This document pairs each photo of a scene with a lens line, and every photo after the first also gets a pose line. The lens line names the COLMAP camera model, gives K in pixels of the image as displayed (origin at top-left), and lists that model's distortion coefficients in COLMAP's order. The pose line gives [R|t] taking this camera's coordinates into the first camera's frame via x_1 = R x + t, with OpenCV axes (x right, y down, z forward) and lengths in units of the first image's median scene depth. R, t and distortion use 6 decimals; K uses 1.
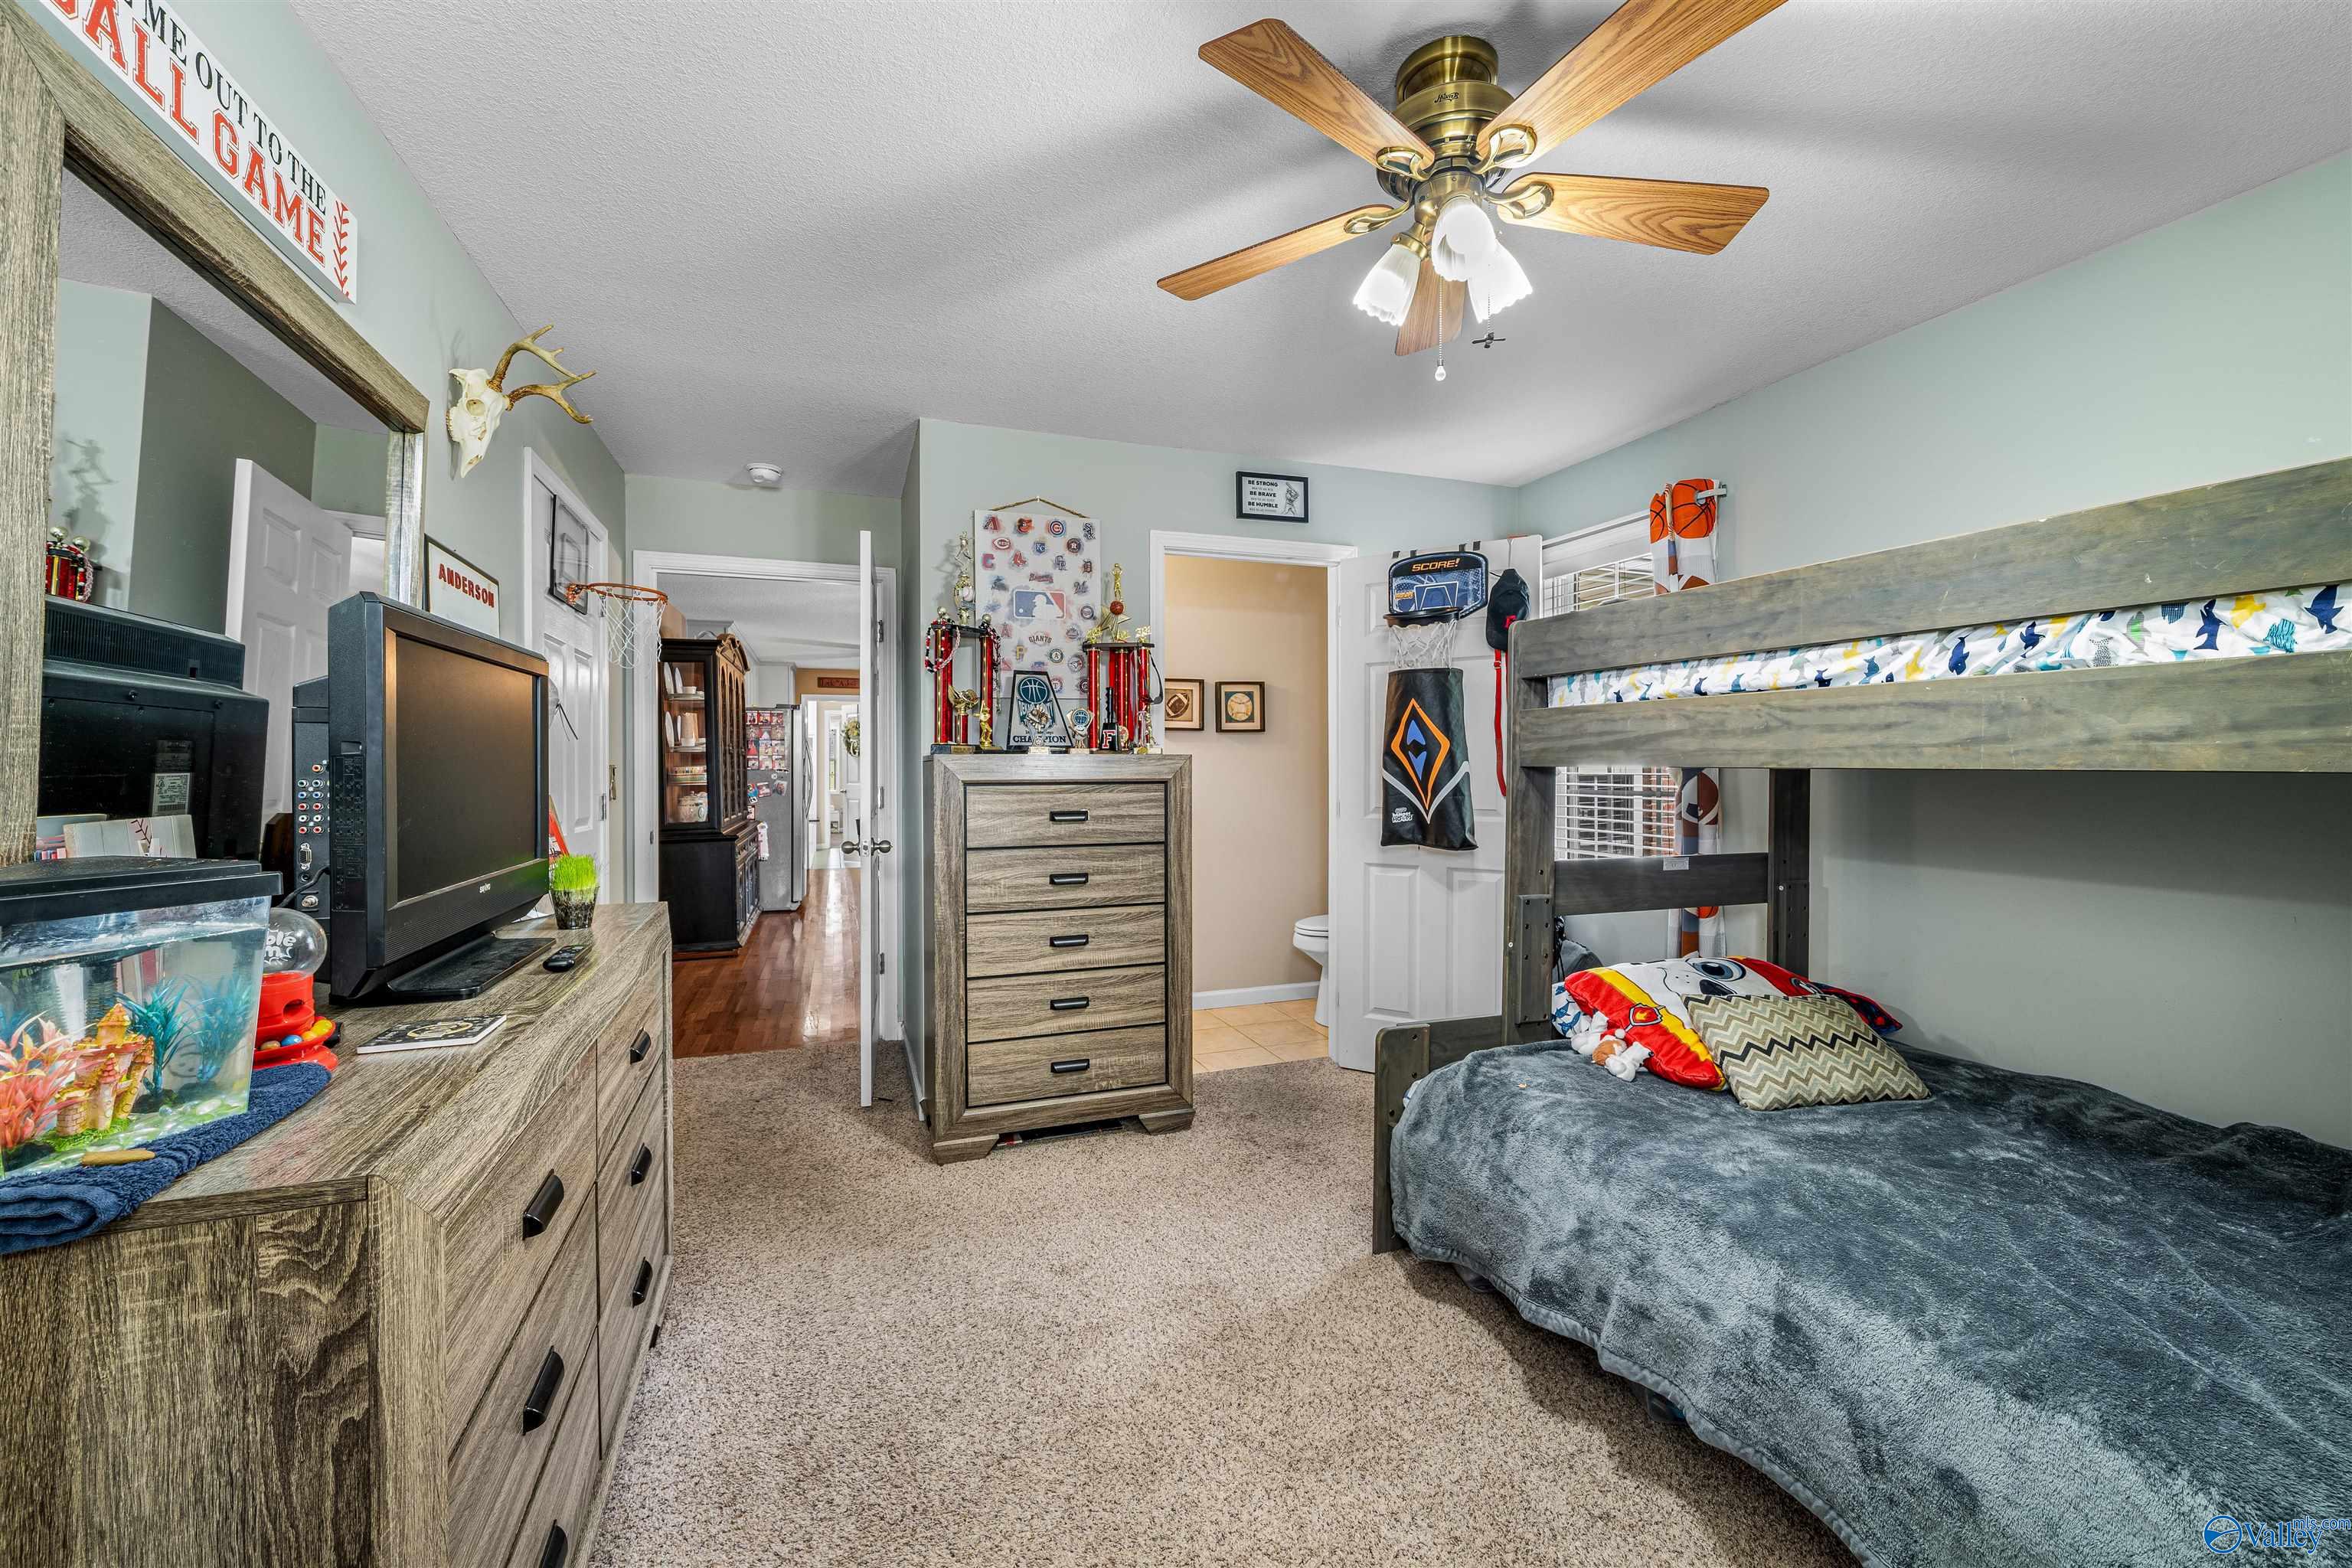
lens RADIAL K [[937.3, 0, 1169.7], [0, 937.3, 768.2], [0, 0, 1]] dist [-0.003988, -0.000488]
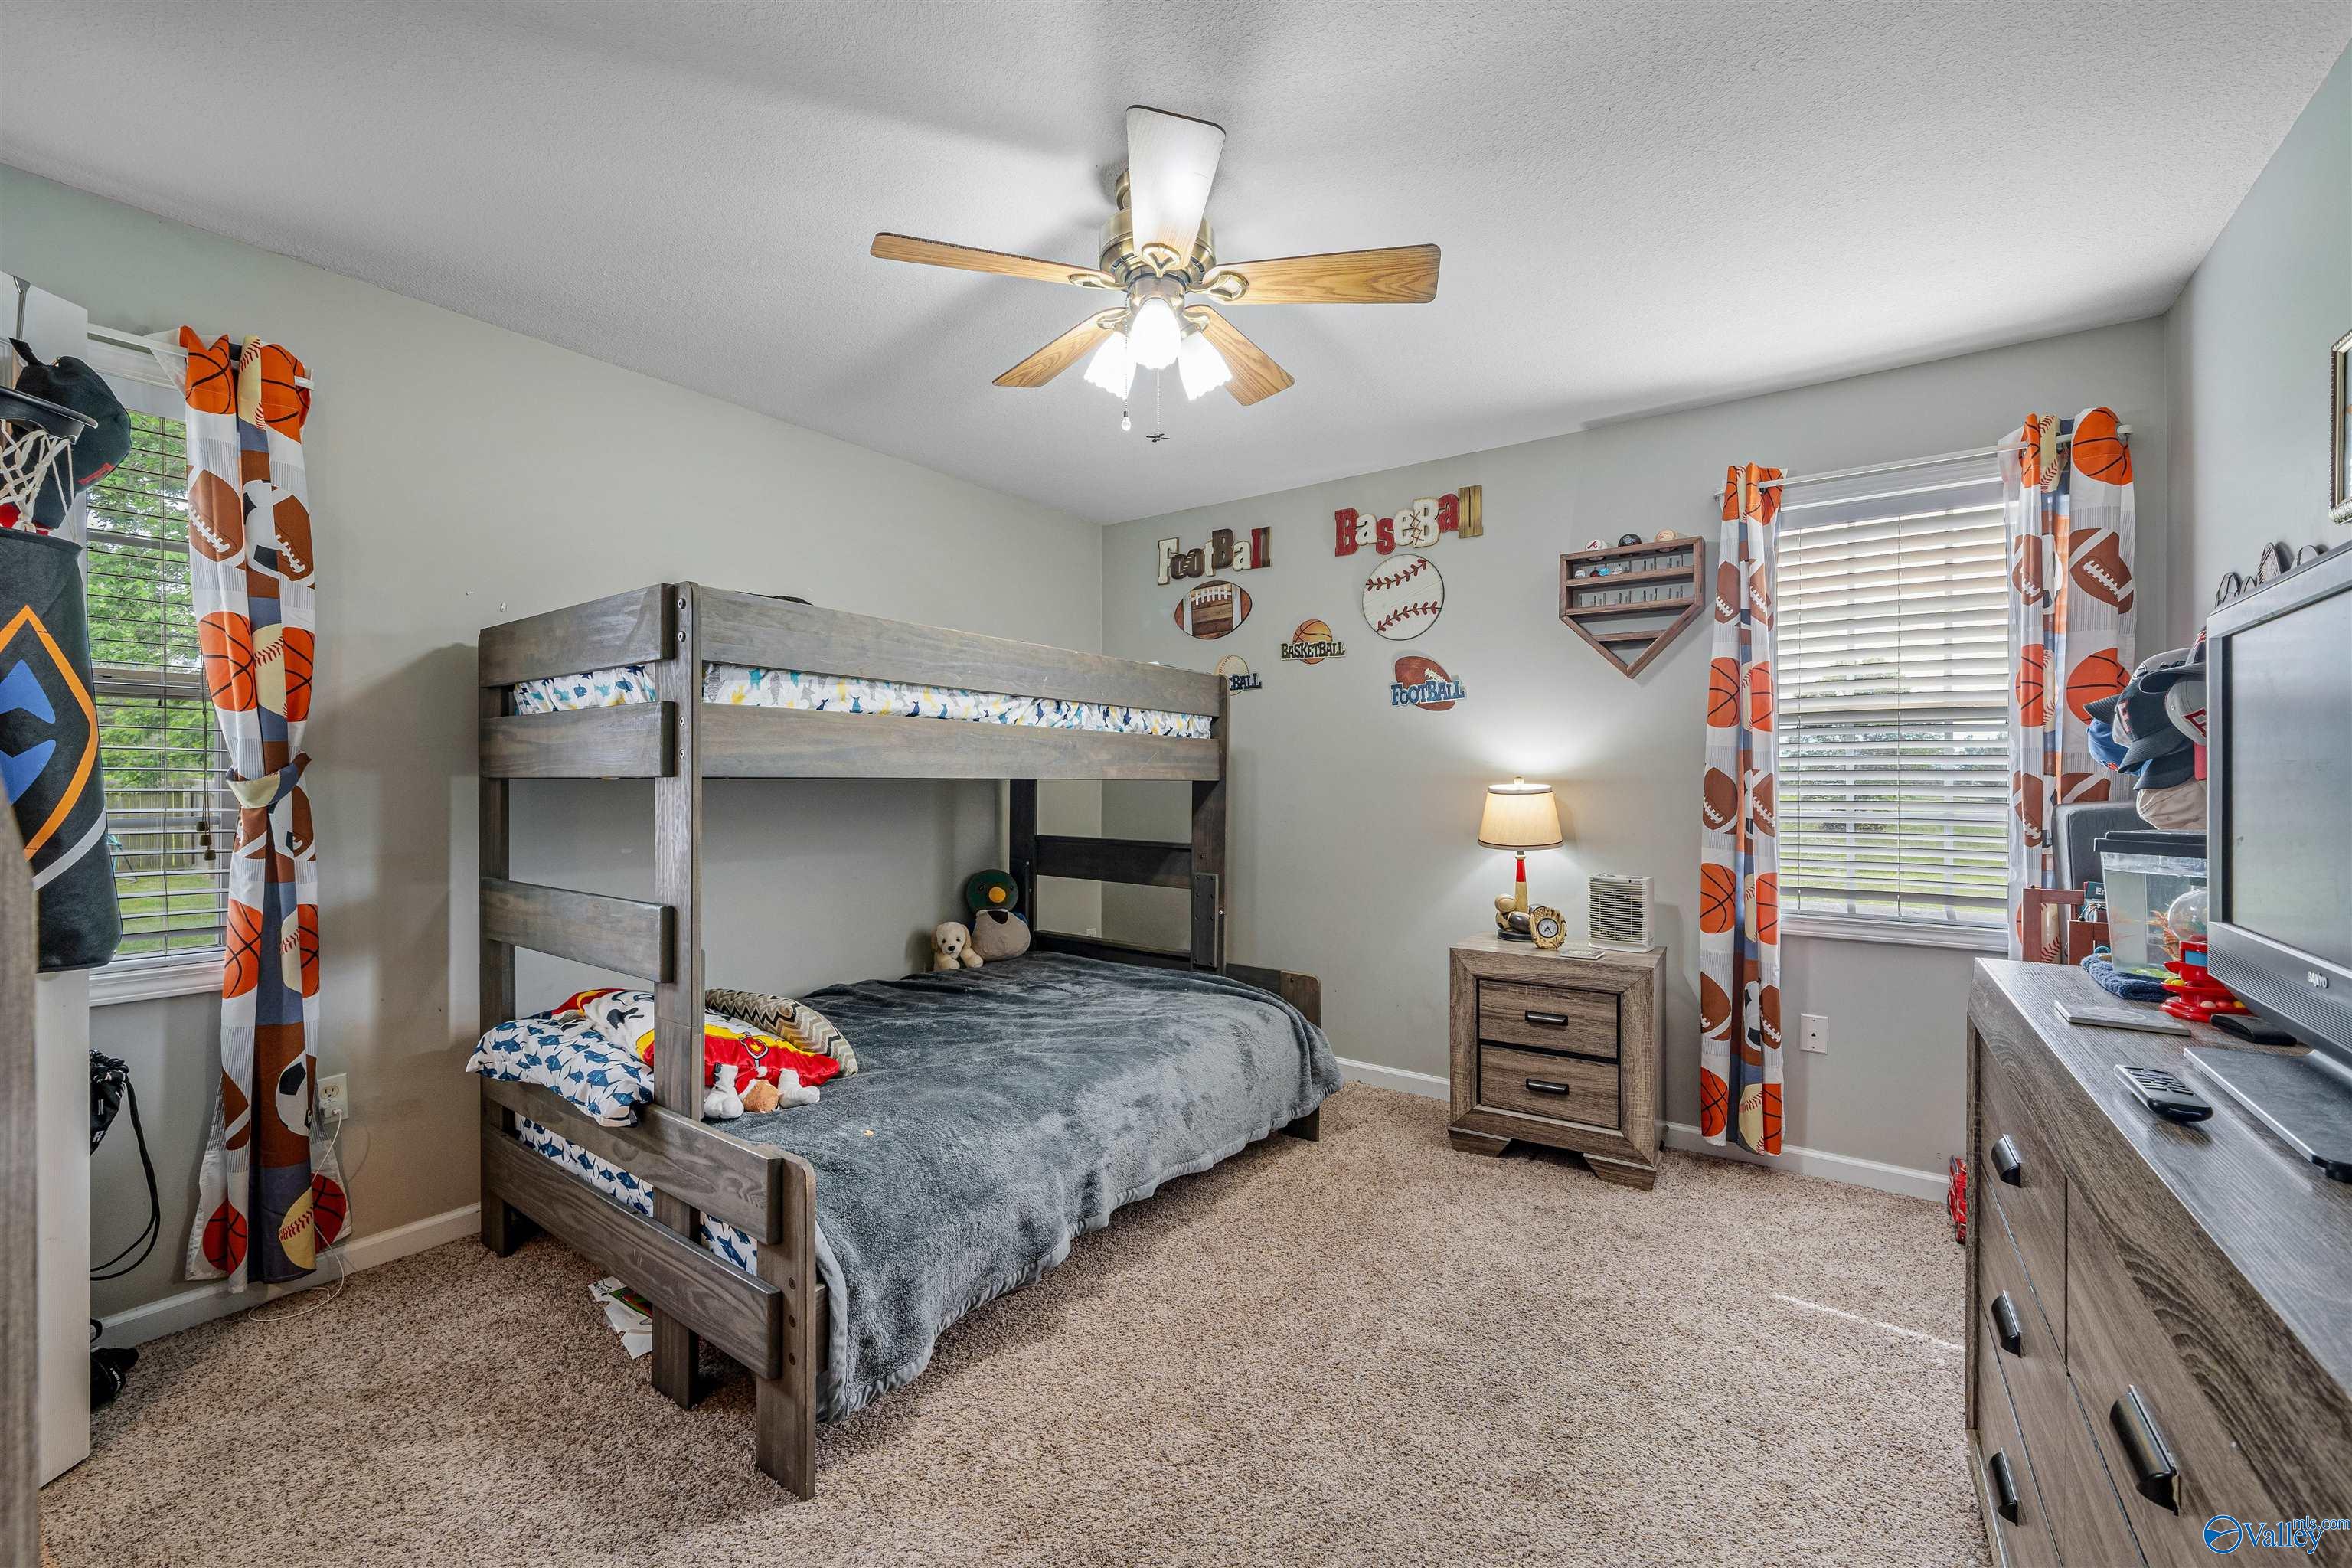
lens RADIAL K [[937.3, 0, 1173.0], [0, 937.3, 777.2], [0, 0, 1]] dist [-0.003988, -0.000488]
pose [[-0.560791, 0.007225, 0.827926, -0.564234], [0.005909, 0.999971, -0.004723, 0.005678], [-0.827936, 0.002244, -0.560817, 1.336342]]
